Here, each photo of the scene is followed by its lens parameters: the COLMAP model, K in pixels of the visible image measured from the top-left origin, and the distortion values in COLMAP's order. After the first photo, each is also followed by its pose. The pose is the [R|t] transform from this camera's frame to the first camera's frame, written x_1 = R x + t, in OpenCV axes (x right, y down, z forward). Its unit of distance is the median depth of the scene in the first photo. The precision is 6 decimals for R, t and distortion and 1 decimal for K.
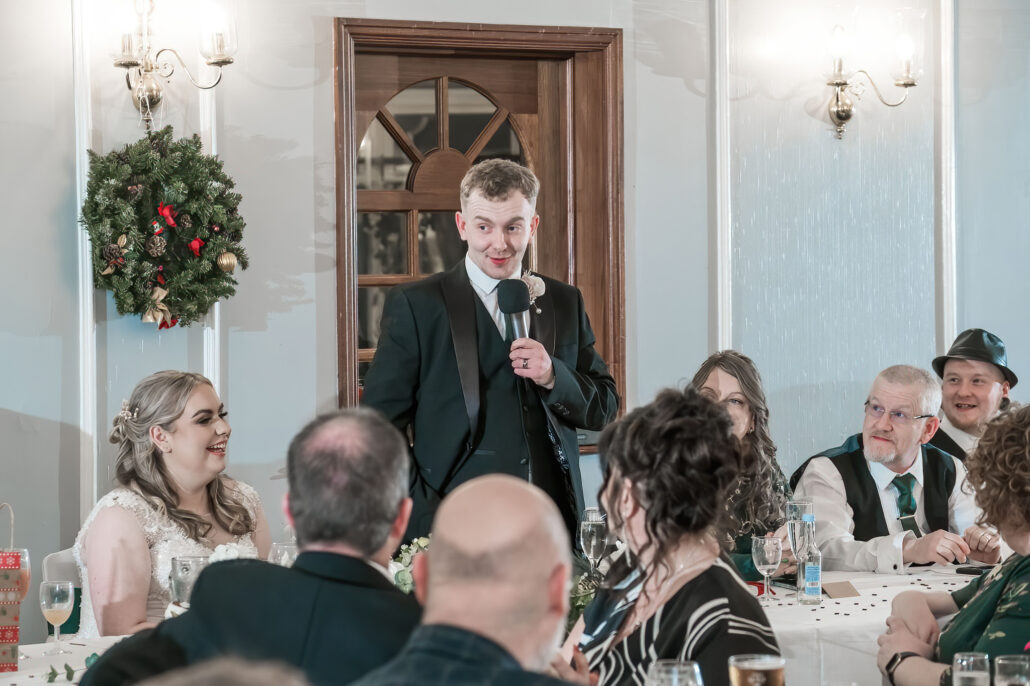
lens RADIAL K [[3308.1, 0, 514.1], [0, 3308.1, 342.0], [0, 0, 1]] dist [0.018305, 0.000000]
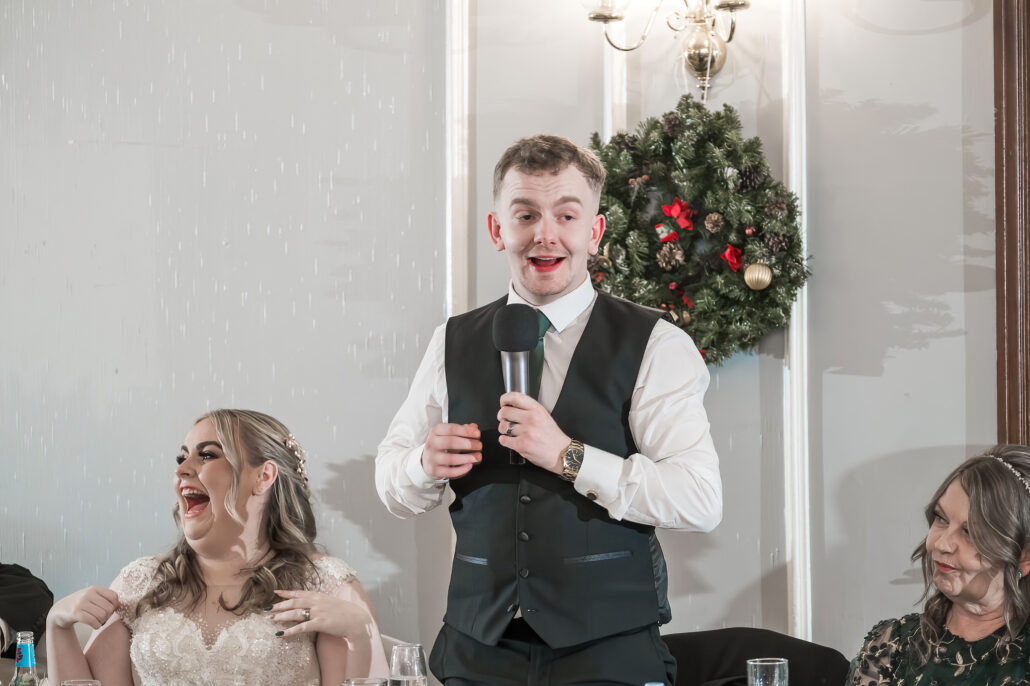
lens RADIAL K [[4250.8, 0, 513.7], [0, 4250.8, 344.0], [0, 0, 1]] dist [0.290248, 0.000000]
pose [[0.409361, 0.022610, -0.912092, 0.724280], [-0.019959, 0.999676, 0.015823, -0.022368], [0.912154, 0.011727, 0.409680, 0.542625]]
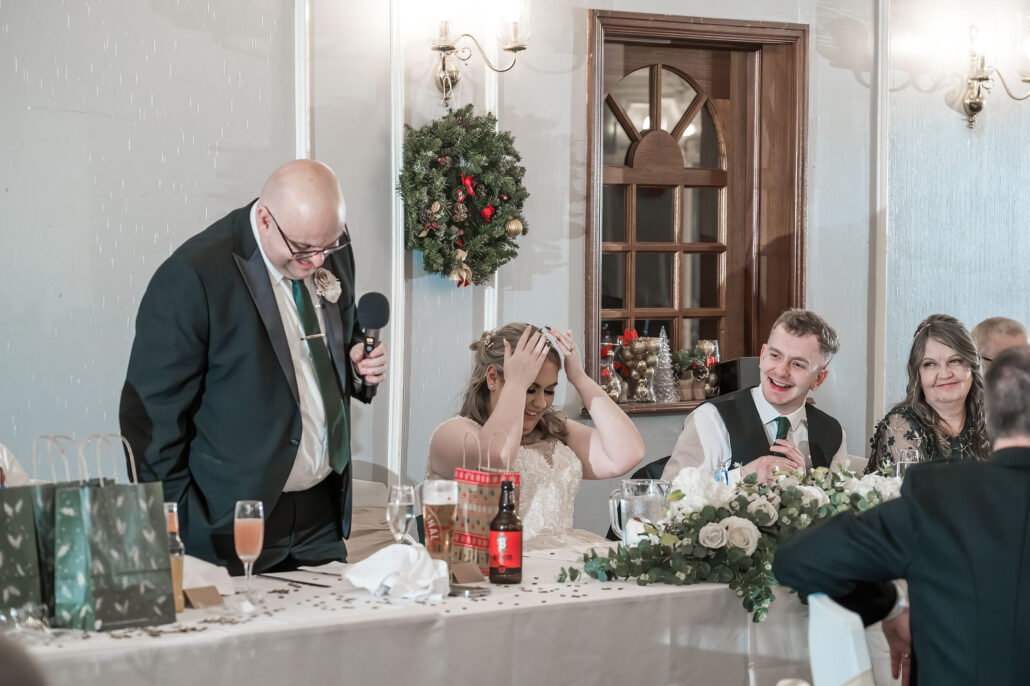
lens RADIAL K [[3416.5, 0, 516.6], [0, 3416.5, 344.7], [0, 0, 1]] dist [0.018863, 0.000000]
pose [[0.992305, 0.016930, 0.122655, -0.217428], [-0.017893, 0.999817, 0.006754, 0.007011], [-0.122519, -0.008897, 0.992426, -0.134832]]
